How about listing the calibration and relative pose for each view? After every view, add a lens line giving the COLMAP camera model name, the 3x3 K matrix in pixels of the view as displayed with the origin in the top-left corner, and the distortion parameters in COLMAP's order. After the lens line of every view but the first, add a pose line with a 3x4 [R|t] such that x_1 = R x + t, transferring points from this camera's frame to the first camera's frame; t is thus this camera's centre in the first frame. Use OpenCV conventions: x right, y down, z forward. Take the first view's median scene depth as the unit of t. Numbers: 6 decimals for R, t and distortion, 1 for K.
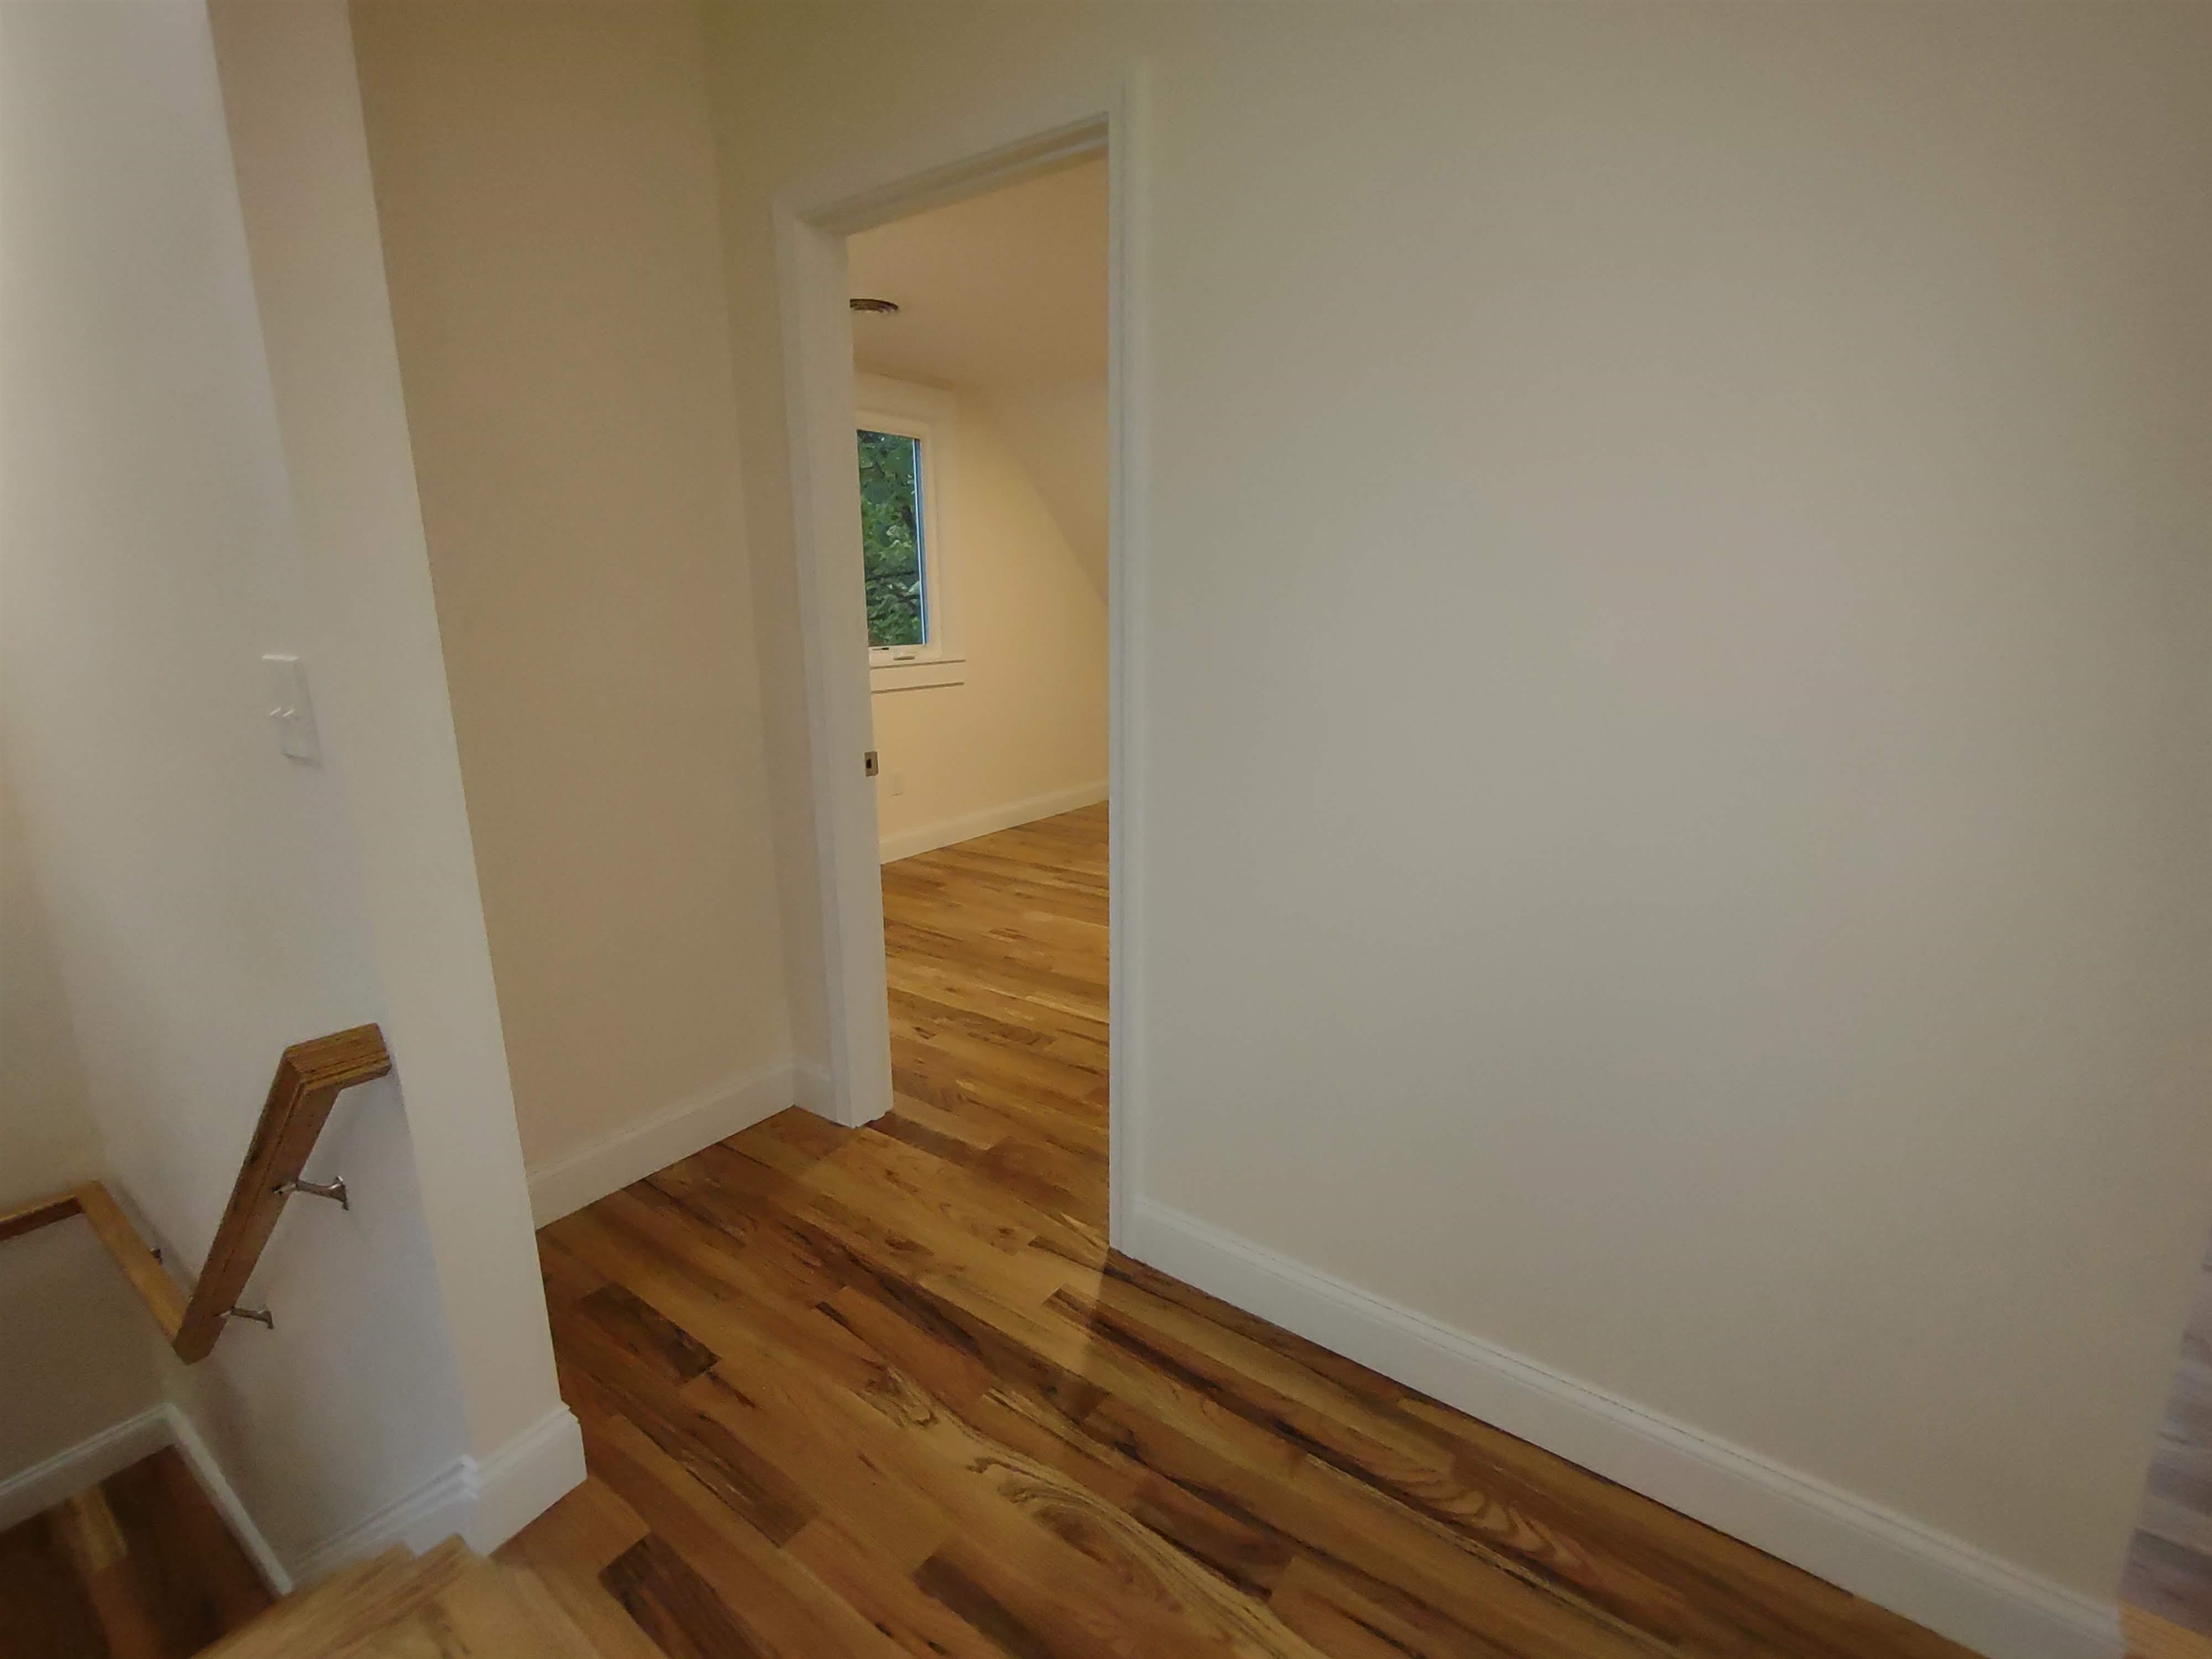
lens RADIAL K [[1009.9, 0, 1113.3], [0, 1009.9, 833.8], [0, 0, 1]] dist [-0.001254, -0.000080]
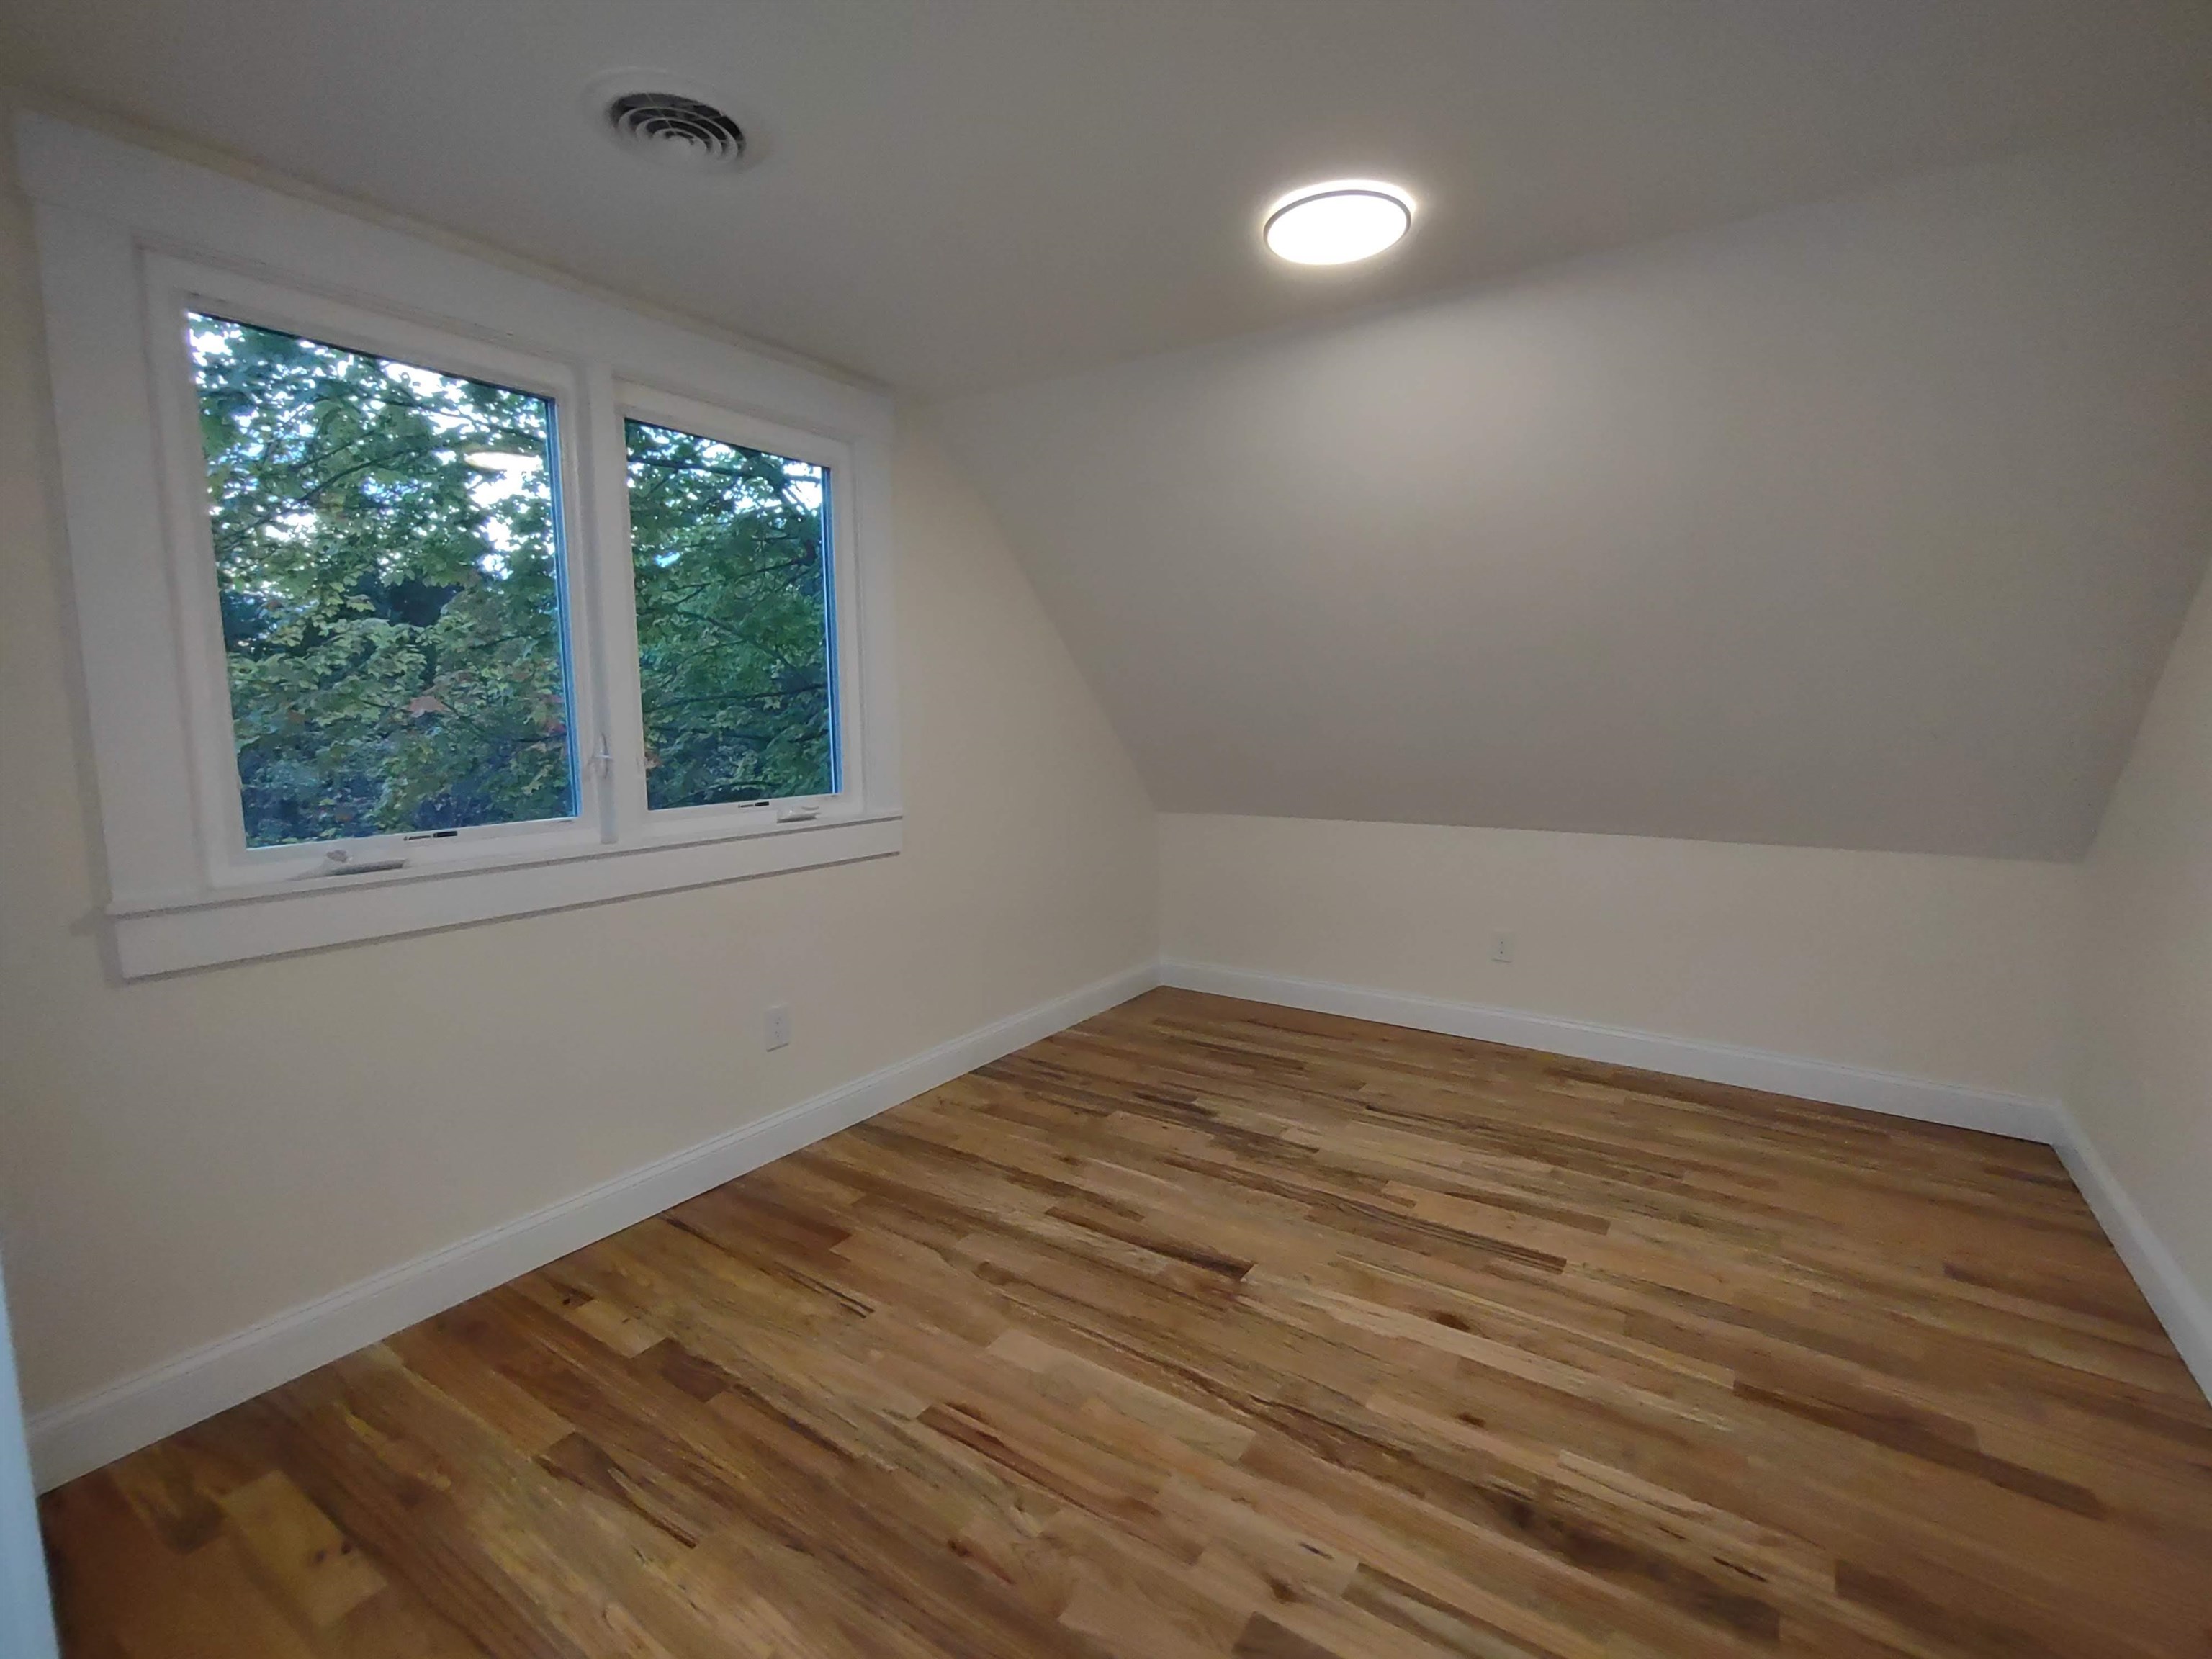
lens RADIAL K [[990.5, 0, 1106.0], [0, 990.5, 829.5], [0, 0, 1]] dist [-0.000494, -0.000210]
pose [[0.999597, -0.006610, 0.027590, -0.041676], [0.009907, 0.992588, -0.121122, -0.102520], [-0.026585, 0.121347, 0.992254, 0.445559]]
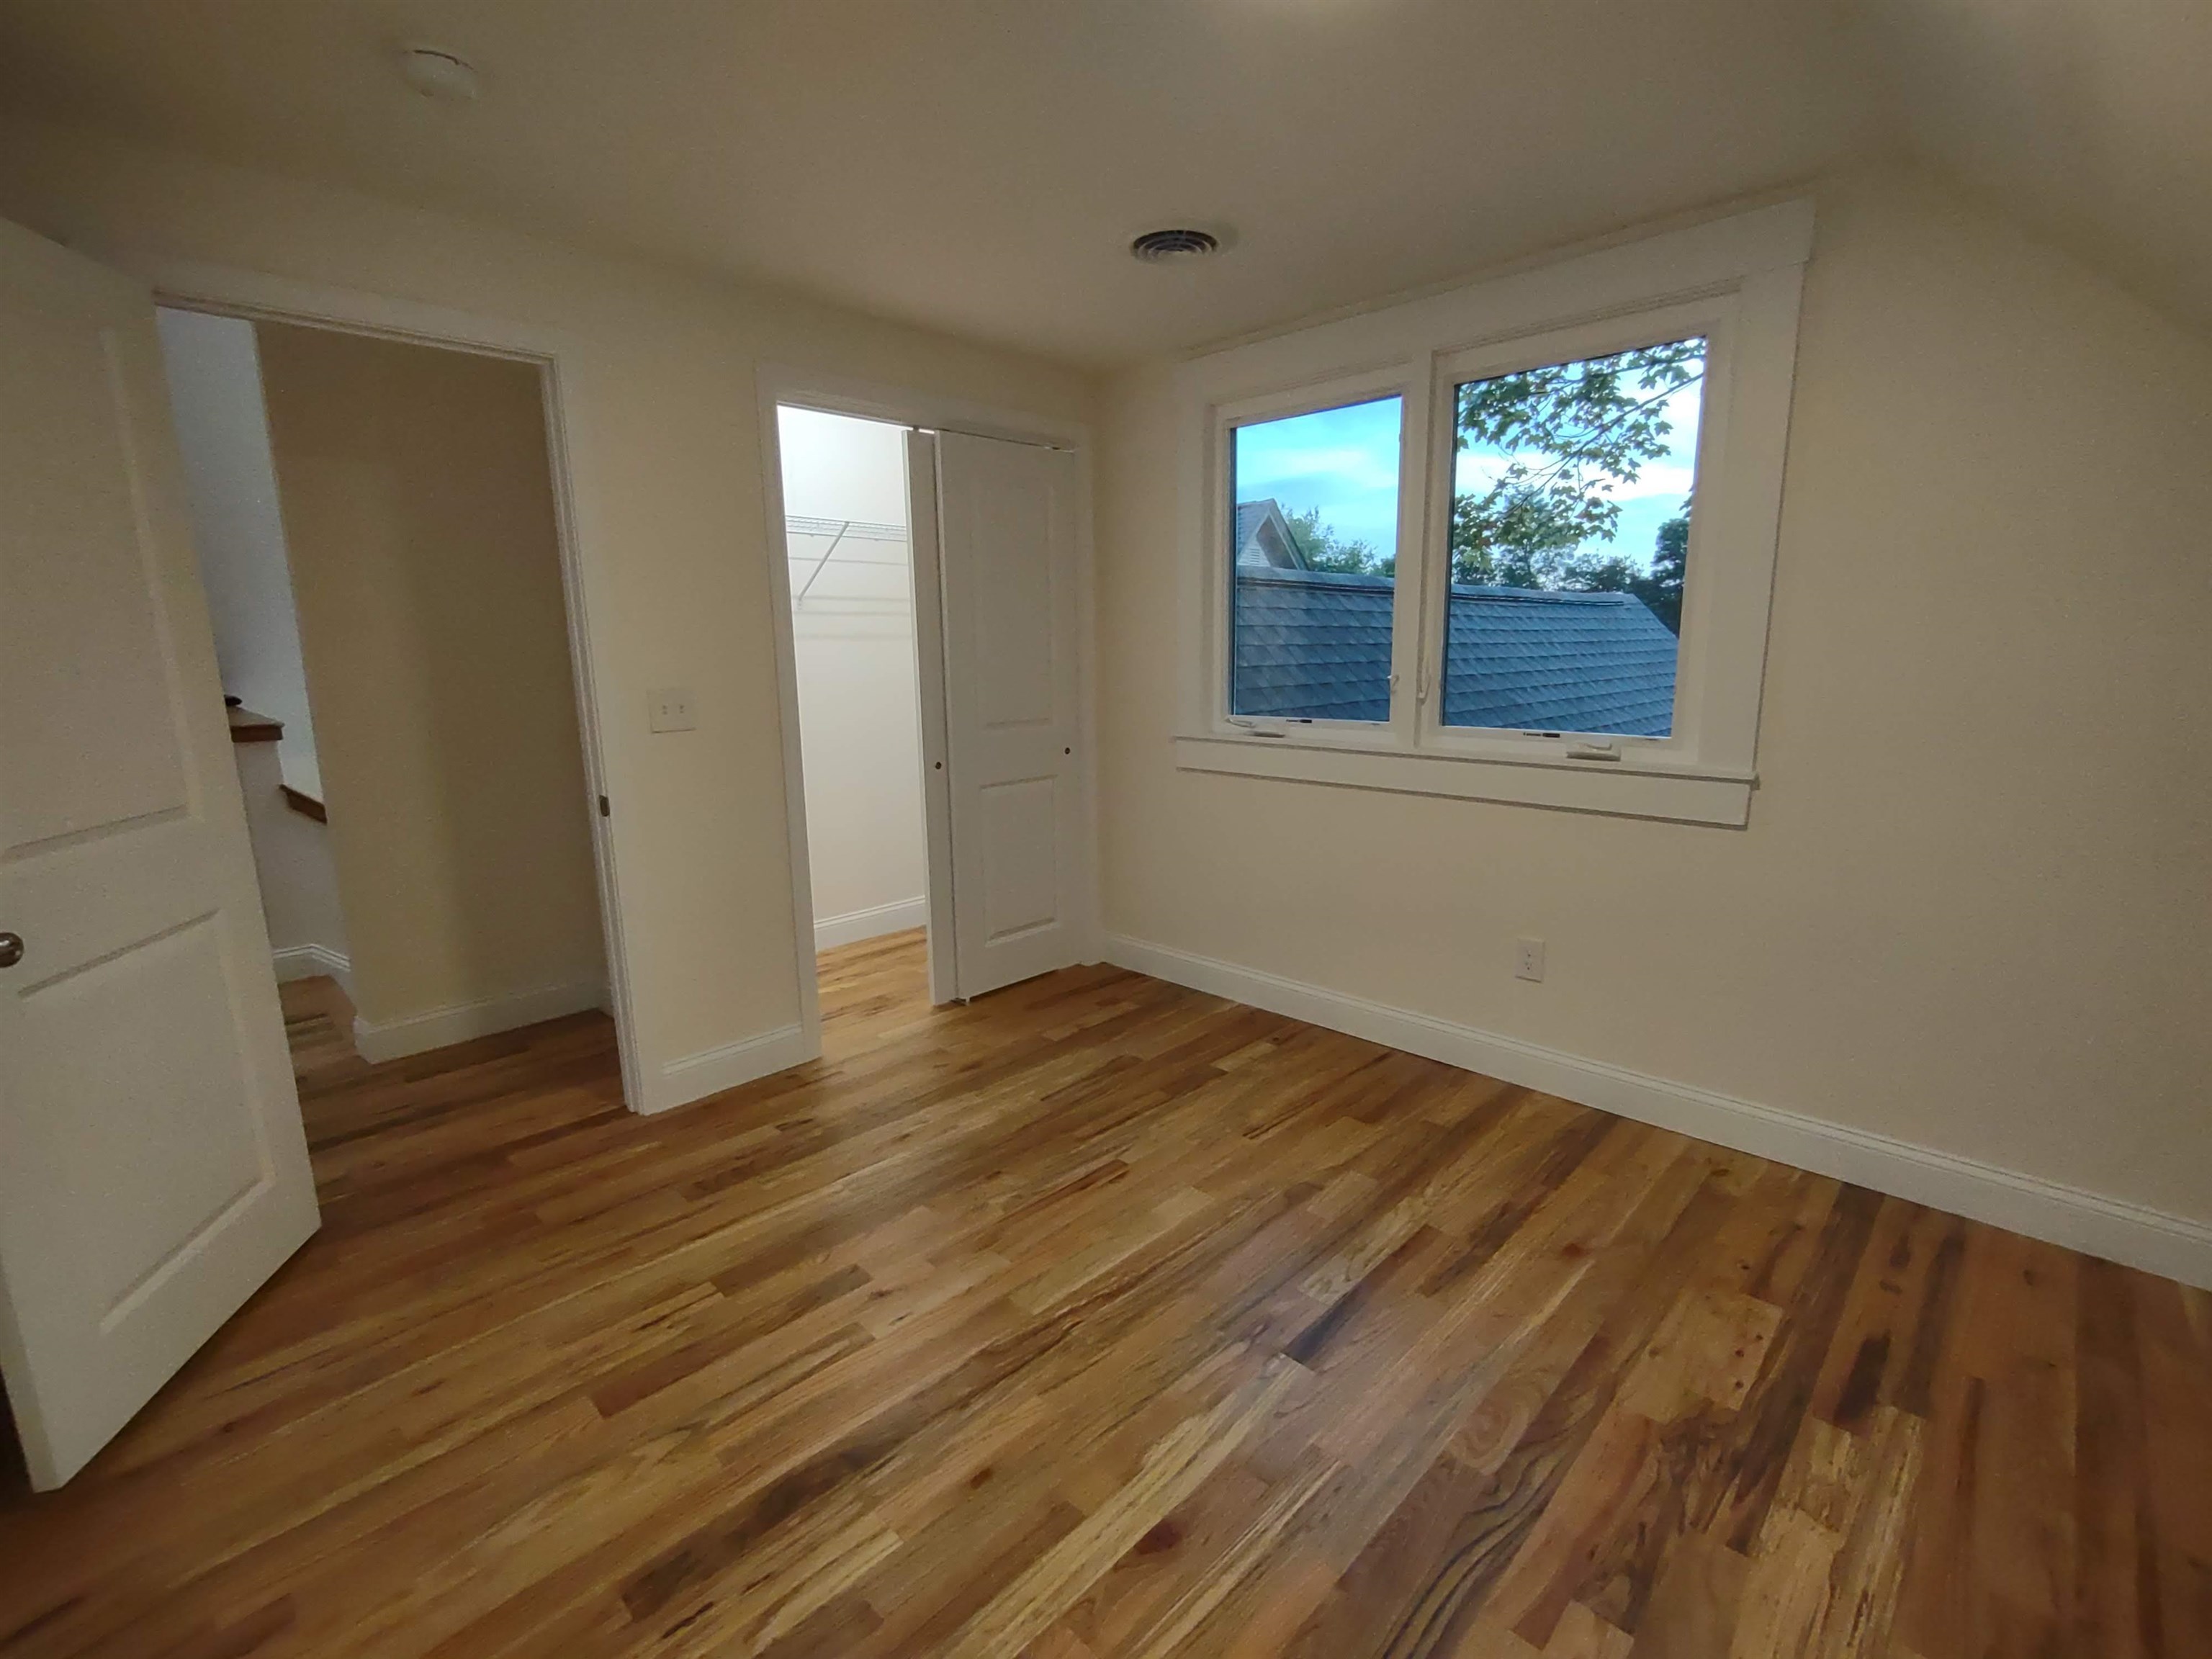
lens RADIAL K [[992.0, 0, 1145.4], [0, 992.0, 826.3], [0, 0, 1]] dist [-0.015310, -0.000102]
pose [[-0.131662, 0.183914, -0.974085, 0.396299], [-0.228444, 0.950561, 0.210350, -0.213255], [0.964613, 0.250219, -0.083138, 0.889561]]
